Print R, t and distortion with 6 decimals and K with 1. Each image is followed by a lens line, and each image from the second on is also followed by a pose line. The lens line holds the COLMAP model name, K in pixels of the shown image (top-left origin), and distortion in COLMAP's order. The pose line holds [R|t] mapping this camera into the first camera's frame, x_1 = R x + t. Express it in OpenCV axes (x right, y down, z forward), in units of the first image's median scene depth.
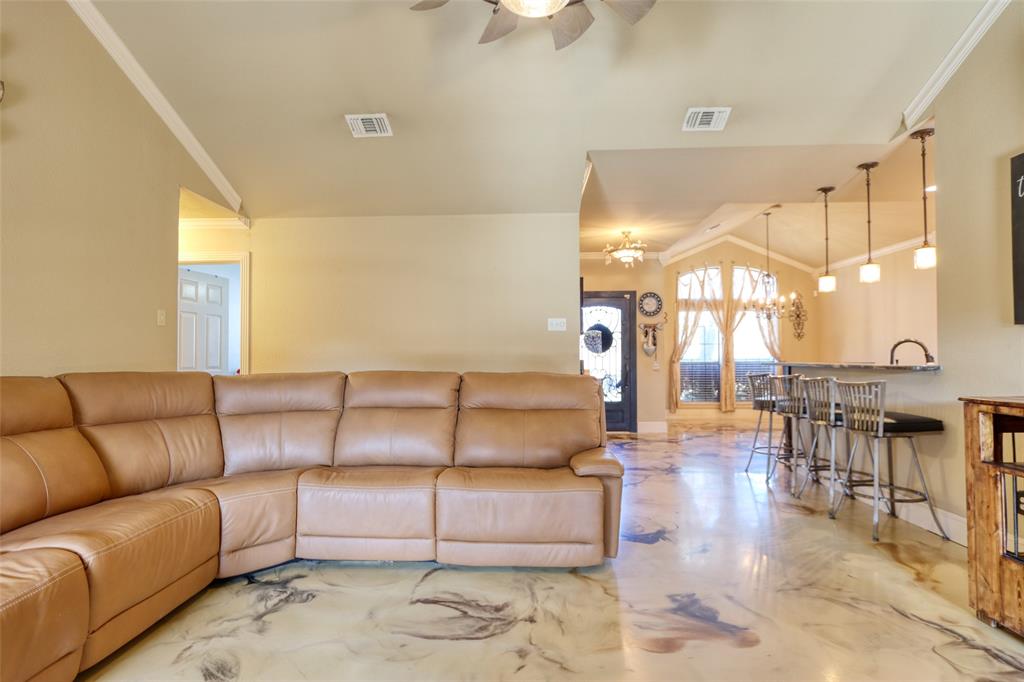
lens RADIAL K [[513.3, 0, 514.8], [0, 513.3, 348.9], [0, 0, 1]] dist [-0.016755, 0.003313]
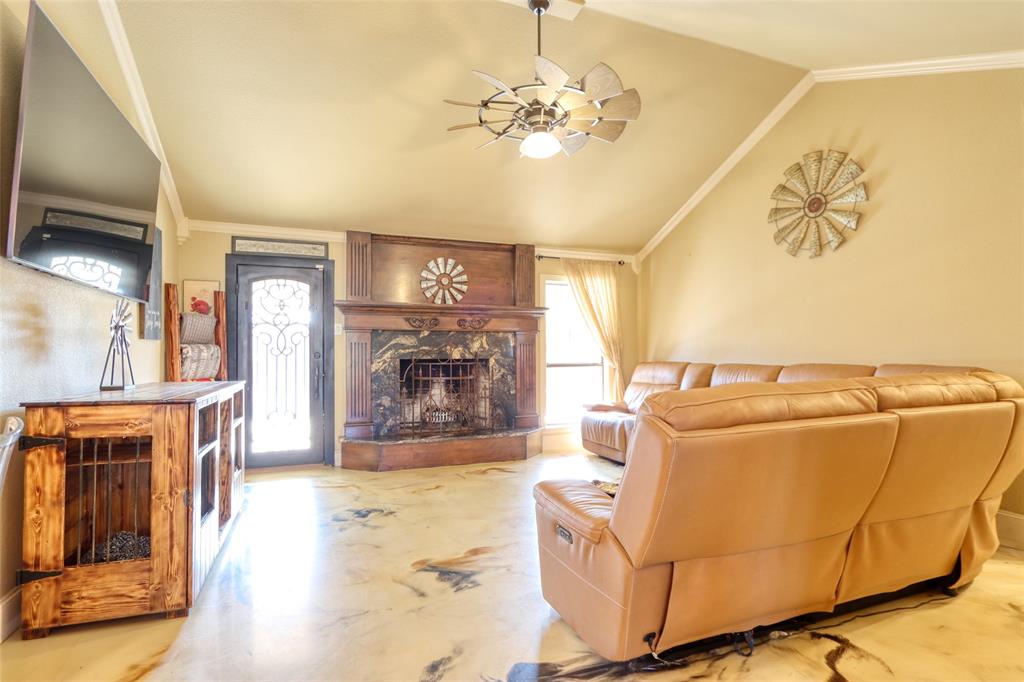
lens RADIAL K [[513.3, 0, 514.8], [0, 513.3, 348.9], [0, 0, 1]] dist [-0.016755, 0.003313]
pose [[-0.914147, 0.002898, -0.405372, 0.208424], [0.015857, 0.999465, -0.028612, 0.010141], [0.405072, -0.032584, -0.913704, 0.634507]]
